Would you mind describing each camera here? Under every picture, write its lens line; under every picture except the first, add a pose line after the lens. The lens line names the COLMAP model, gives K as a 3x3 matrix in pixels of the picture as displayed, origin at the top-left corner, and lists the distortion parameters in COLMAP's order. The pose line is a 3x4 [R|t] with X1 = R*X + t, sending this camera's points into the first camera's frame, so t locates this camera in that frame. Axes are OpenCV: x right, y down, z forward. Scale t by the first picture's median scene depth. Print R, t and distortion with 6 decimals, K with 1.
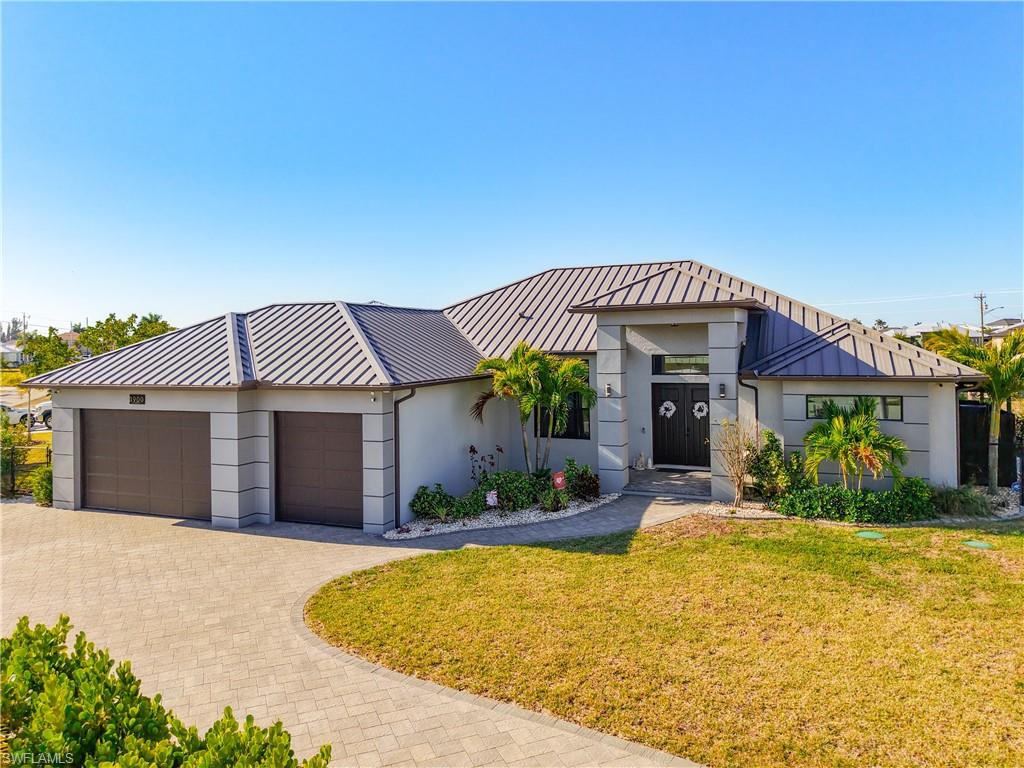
lens RADIAL K [[686.6, 0, 512.0], [0, 686.6, 384.0], [0, 0, 1]] dist [0.006632, -0.055122]
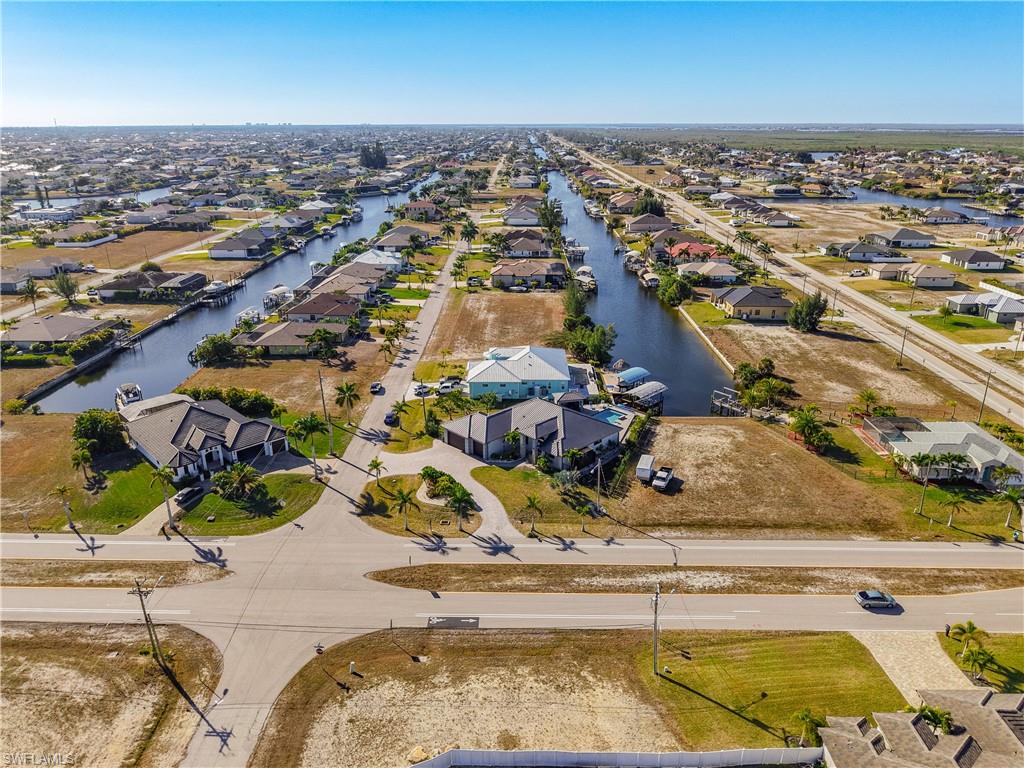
lens RADIAL K [[686.6, 0, 512.0], [0, 686.6, 384.0], [0, 0, 1]] dist [0.006632, -0.055122]
pose [[0.906751, 0.153003, -0.392927, 2.726211], [-0.021041, 0.947103, 0.320238, -2.802291], [0.421140, -0.282109, 0.862007, -4.796271]]
